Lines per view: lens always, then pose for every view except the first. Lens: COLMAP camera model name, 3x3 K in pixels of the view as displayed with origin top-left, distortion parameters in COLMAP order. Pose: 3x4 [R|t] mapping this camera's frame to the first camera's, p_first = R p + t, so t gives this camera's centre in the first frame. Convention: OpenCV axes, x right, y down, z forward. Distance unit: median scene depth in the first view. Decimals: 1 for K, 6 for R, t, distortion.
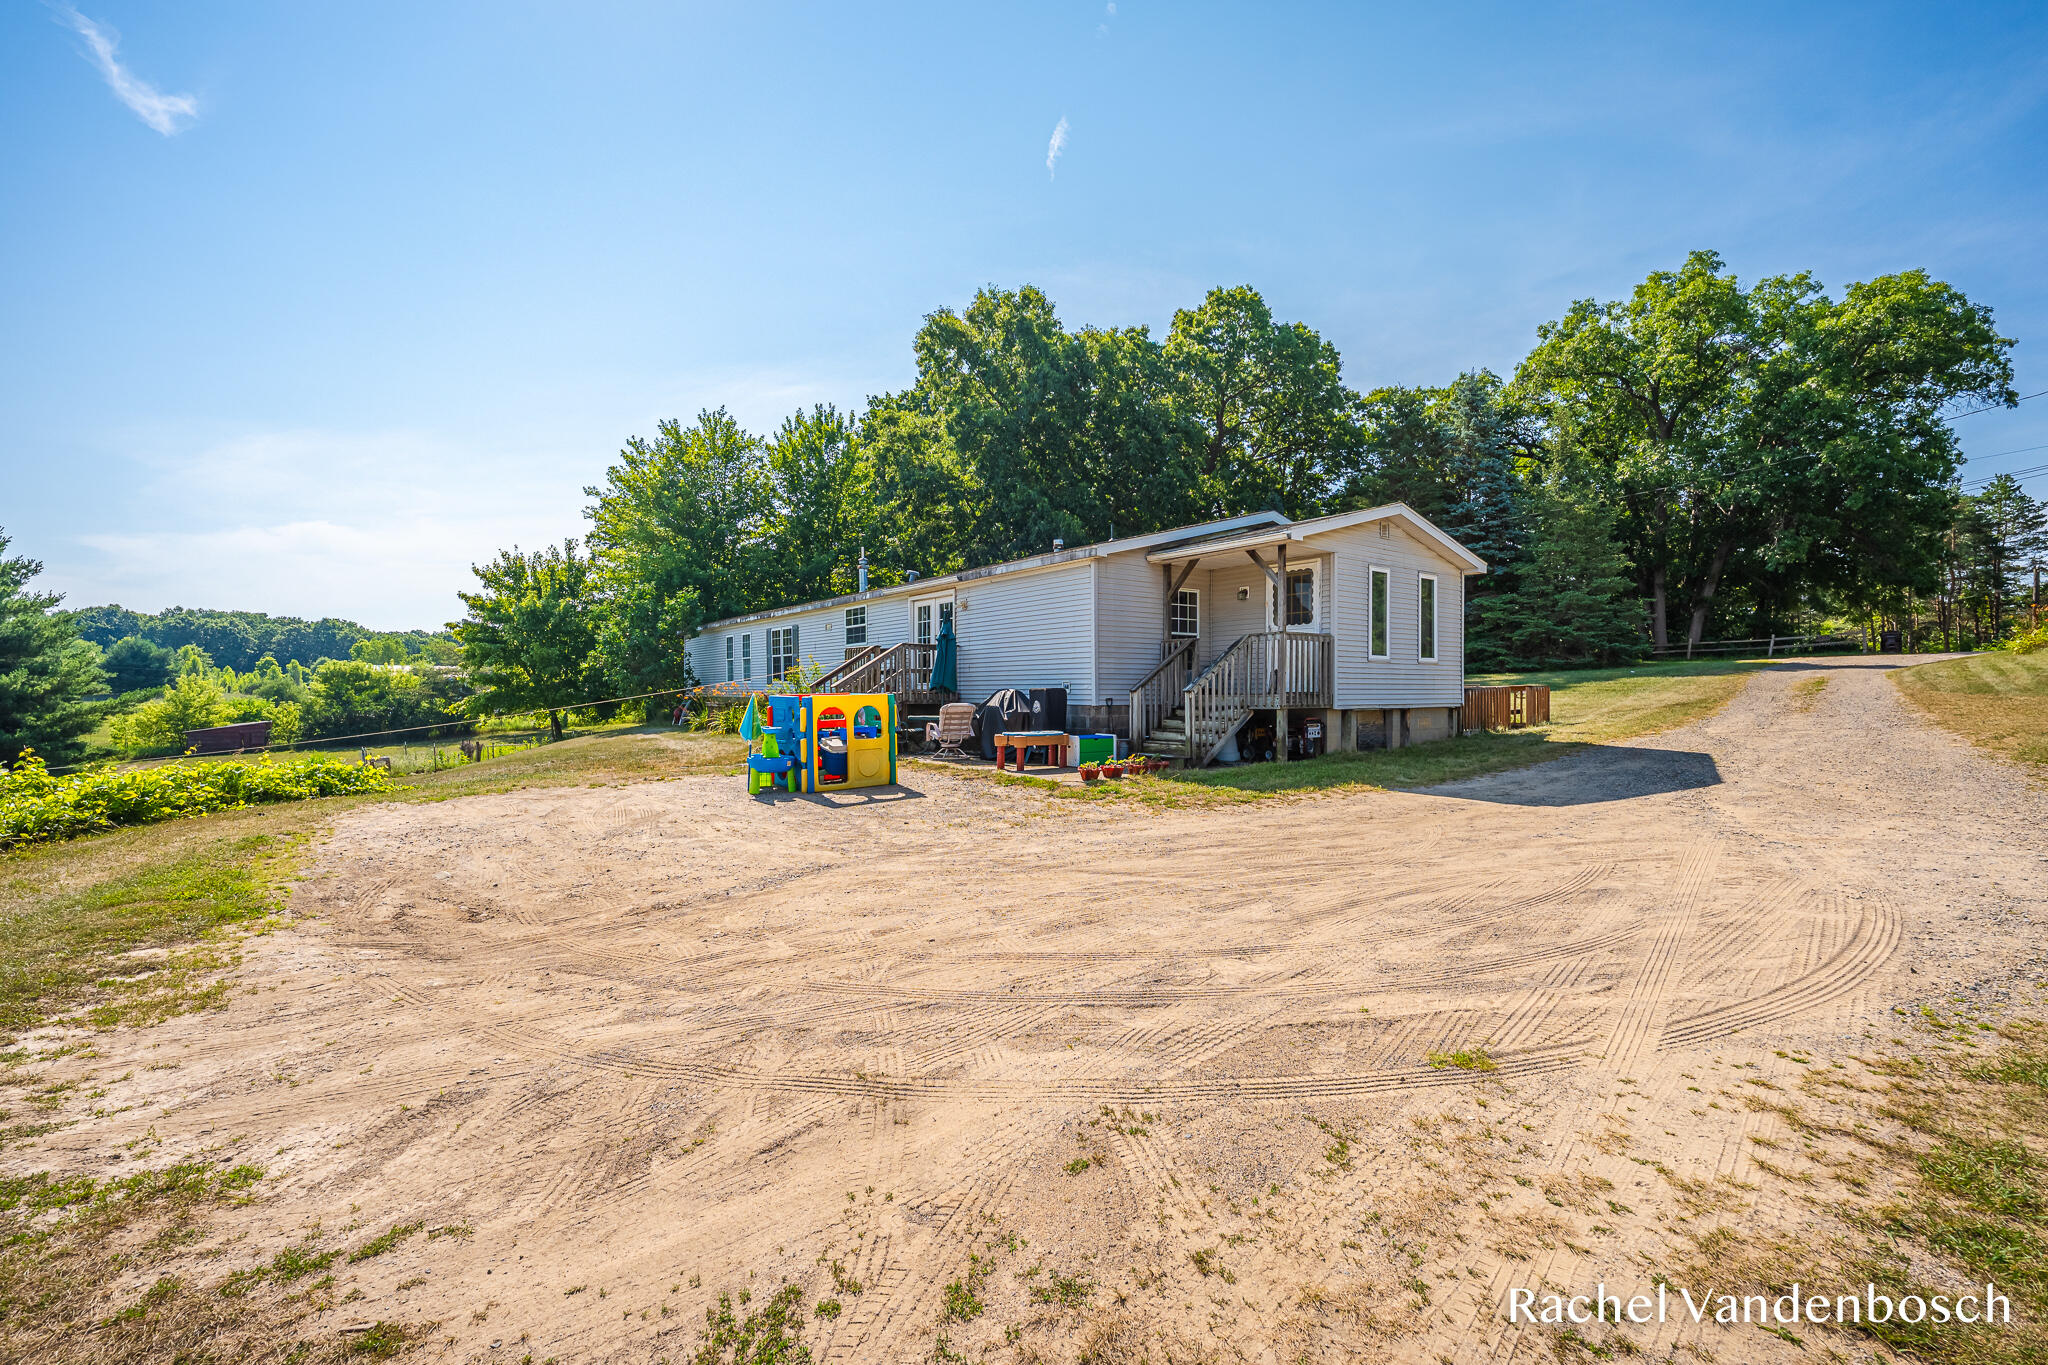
lens RADIAL K [[810.2, 0, 1024.9], [0, 810.2, 684.3], [0, 0, 1]] dist [-0.007374, -0.000061]
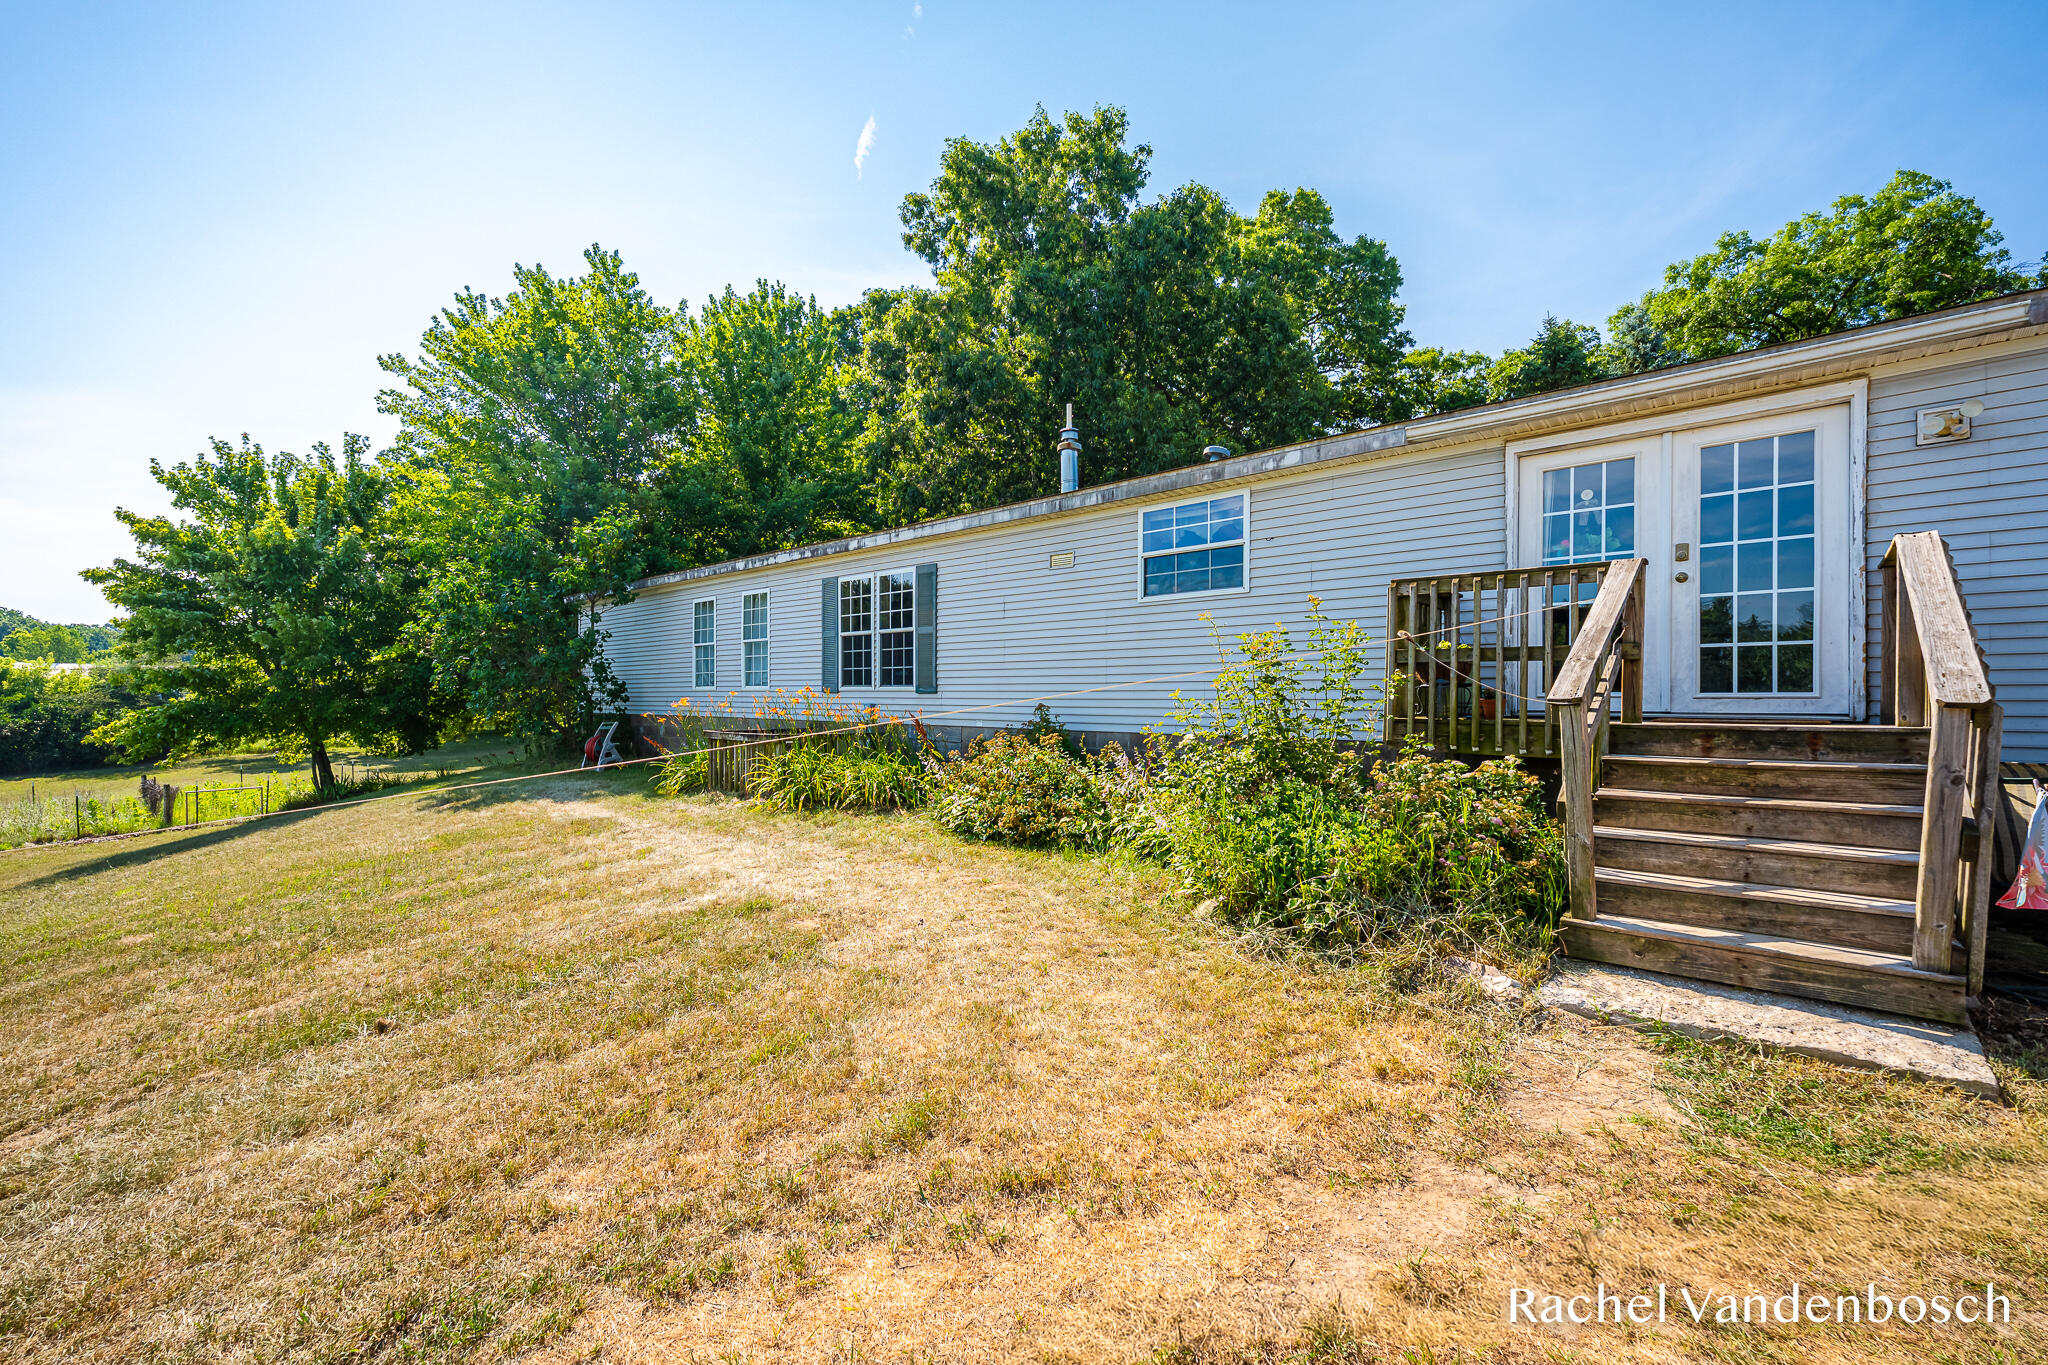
lens RADIAL K [[877.0, 0, 1017.3], [0, 877.0, 679.3], [0, 0, 1]] dist [0.003014, 0.000145]
pose [[0.987488, 0.010594, 0.157340, -0.213713], [-0.007787, 0.999800, -0.018446, 0.000542], [-0.157504, 0.016990, 0.987372, 0.345718]]
